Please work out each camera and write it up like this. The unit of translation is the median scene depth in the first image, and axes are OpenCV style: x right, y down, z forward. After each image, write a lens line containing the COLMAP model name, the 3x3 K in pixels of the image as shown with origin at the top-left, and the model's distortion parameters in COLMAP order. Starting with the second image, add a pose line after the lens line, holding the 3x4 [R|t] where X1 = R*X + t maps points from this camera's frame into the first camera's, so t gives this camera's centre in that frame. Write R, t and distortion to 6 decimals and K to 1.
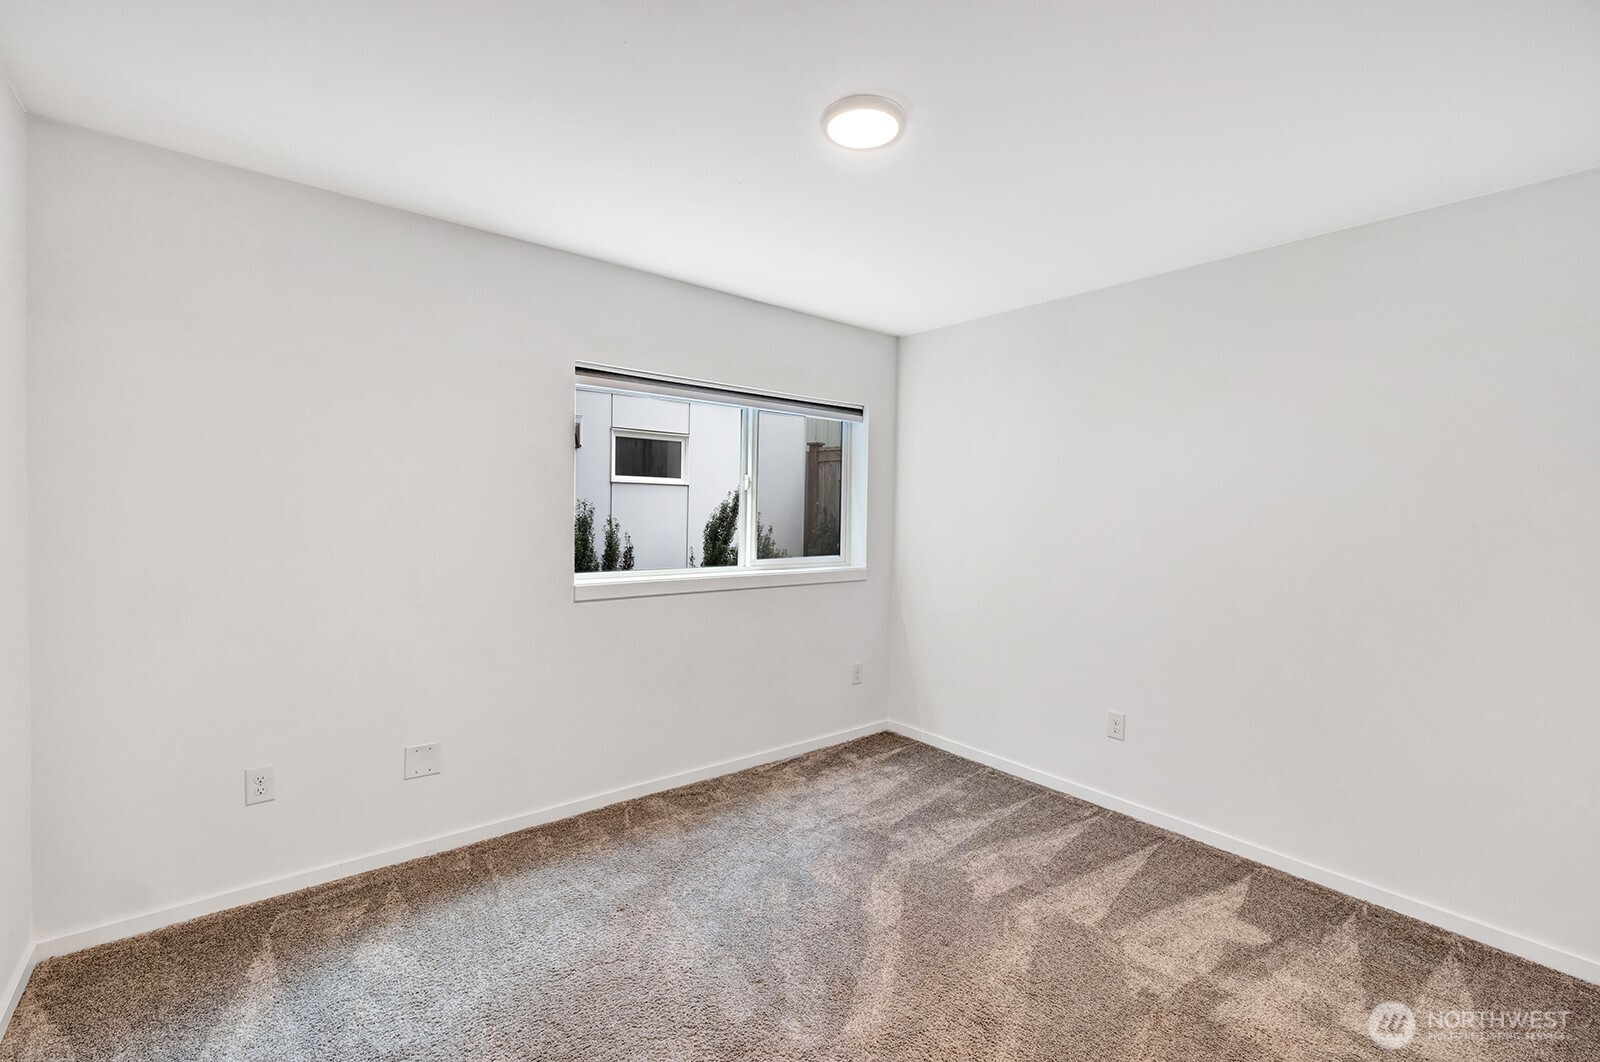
lens RADIAL K [[675.4, 0, 788.1], [0, 675.4, 528.6], [0, 0, 1]] dist [-0.003113, -0.000055]
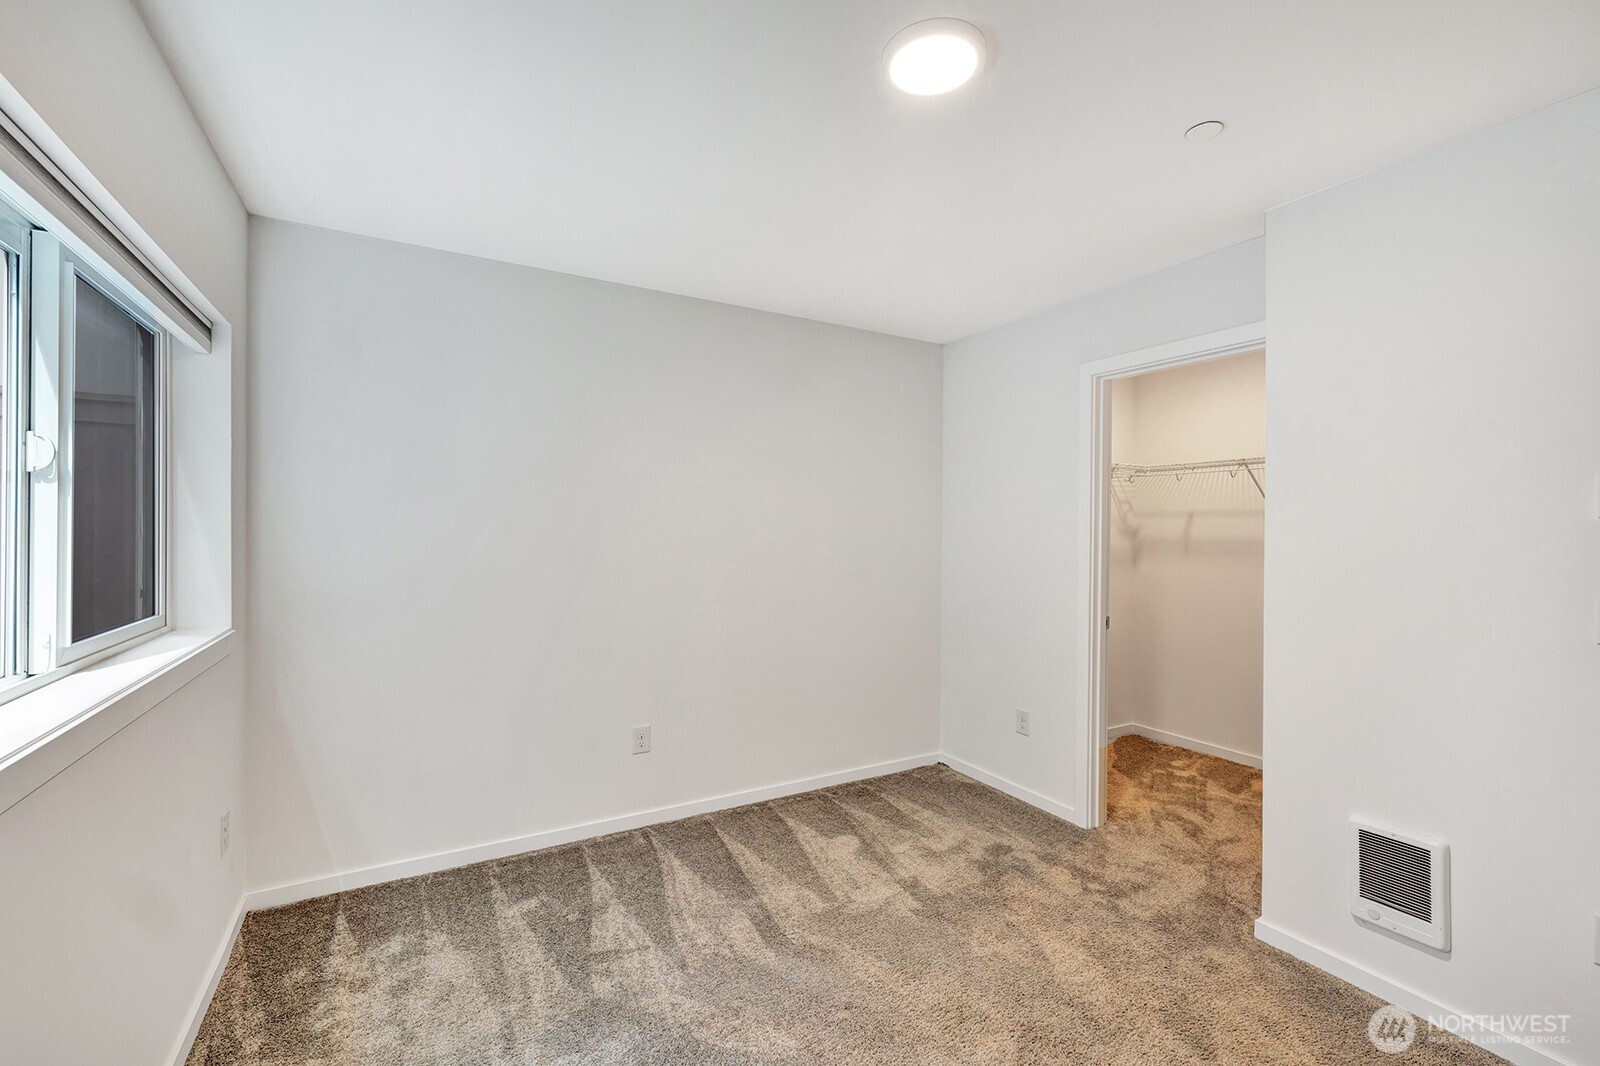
lens RADIAL K [[675.4, 0, 789.9], [0, 675.4, 525.2], [0, 0, 1]] dist [-0.003113, -0.000055]
pose [[0.167177, -0.014691, 0.985817, -0.470752], [0.026418, 0.999597, 0.010416, -0.025080], [-0.985573, 0.024302, 0.167498, 0.657966]]
